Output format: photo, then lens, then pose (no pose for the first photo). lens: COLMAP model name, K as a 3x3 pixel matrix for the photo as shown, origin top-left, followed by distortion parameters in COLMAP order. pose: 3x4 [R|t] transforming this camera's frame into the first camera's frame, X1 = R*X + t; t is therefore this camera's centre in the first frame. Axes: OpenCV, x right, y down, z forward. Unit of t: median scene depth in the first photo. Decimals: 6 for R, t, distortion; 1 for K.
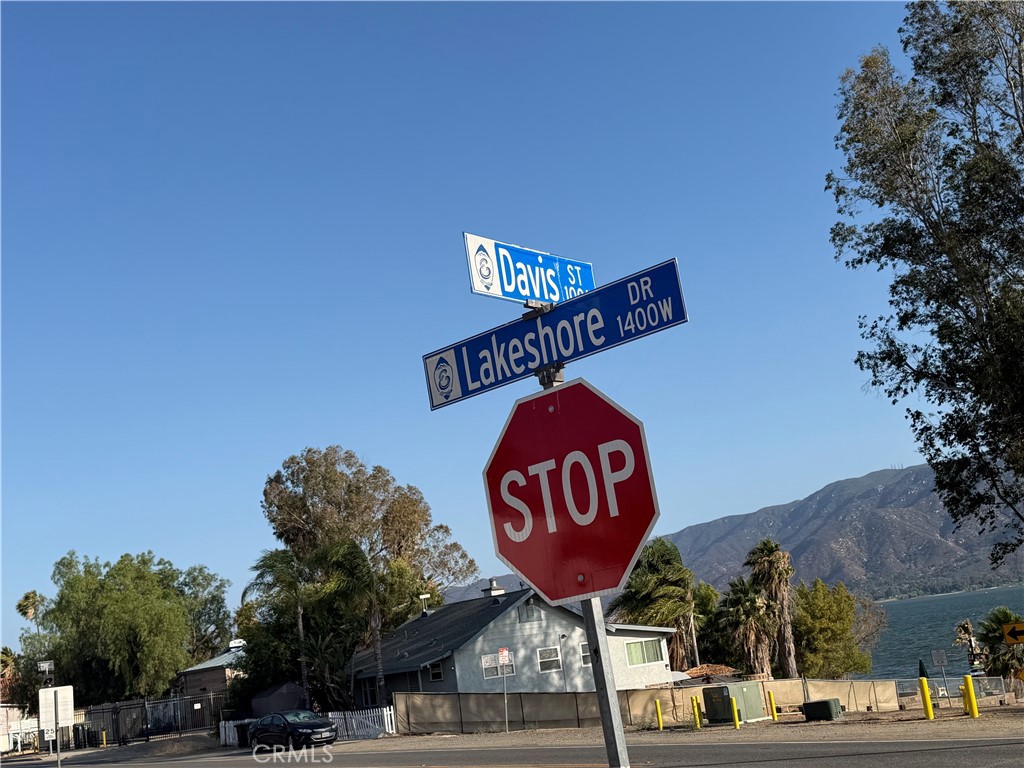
lens RADIAL K [[1337.1, 0, 511.3], [0, 1337.1, 404.5], [0, 0, 1]] dist [0.015582, -0.054930]
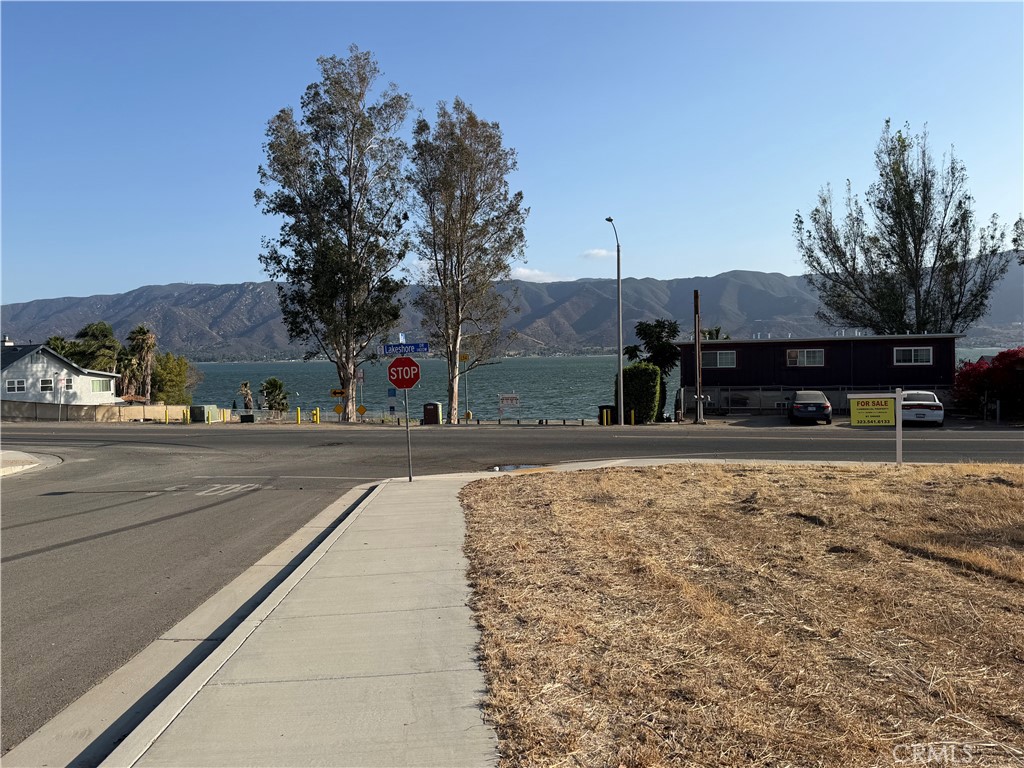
lens RADIAL K [[805.0, 0, 512.0], [0, 805.0, 384.0], [0, 0, 1]] dist [-0.000367, -0.000454]
pose [[0.774822, 0.083987, 0.626576, -0.160544], [-0.185260, 0.977788, 0.098028, -0.029275], [-0.604425, -0.192034, 0.773171, -0.191469]]
